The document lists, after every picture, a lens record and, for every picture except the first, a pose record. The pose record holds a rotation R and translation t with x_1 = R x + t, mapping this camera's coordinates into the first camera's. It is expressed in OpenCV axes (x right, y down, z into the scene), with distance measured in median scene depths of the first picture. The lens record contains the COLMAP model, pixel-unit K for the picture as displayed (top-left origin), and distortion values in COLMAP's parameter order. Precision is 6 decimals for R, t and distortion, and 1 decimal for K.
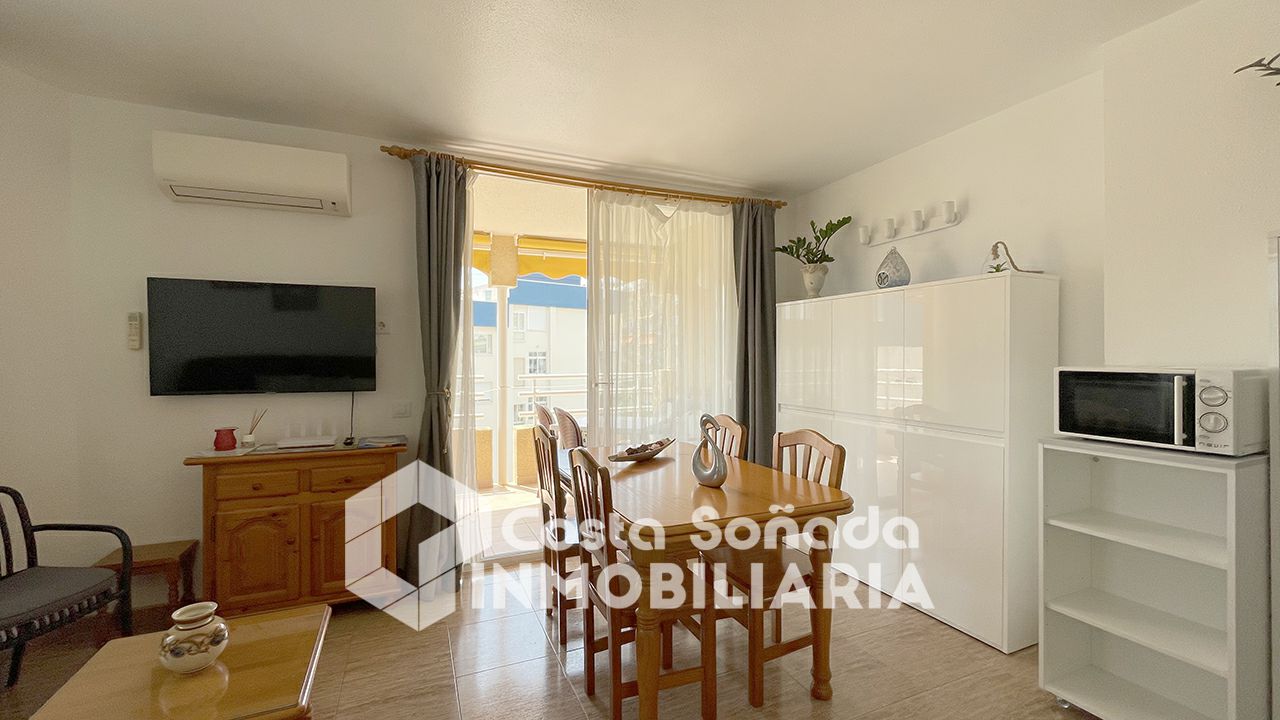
lens RADIAL K [[496.1, 0, 626.3], [0, 496.1, 358.2], [0, 0, 1]] dist [-0.006514, 0.001117]
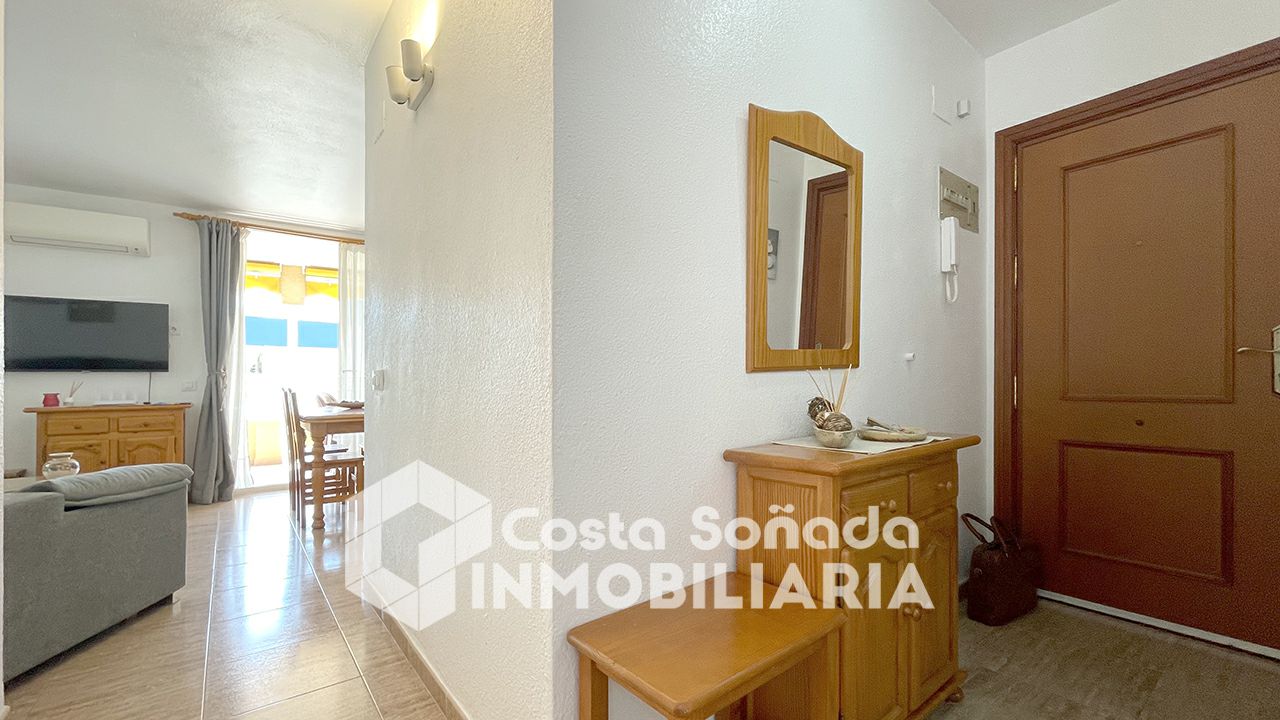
lens RADIAL K [[496.1, 0, 615.3], [0, 496.1, 366.6], [0, 0, 1]] dist [-0.006514, 0.001117]
pose [[0.967531, -0.009301, 0.252579, 0.428369], [0.016889, 0.999468, -0.027890, 0.111581], [-0.252186, 0.031250, 0.967174, -0.792490]]
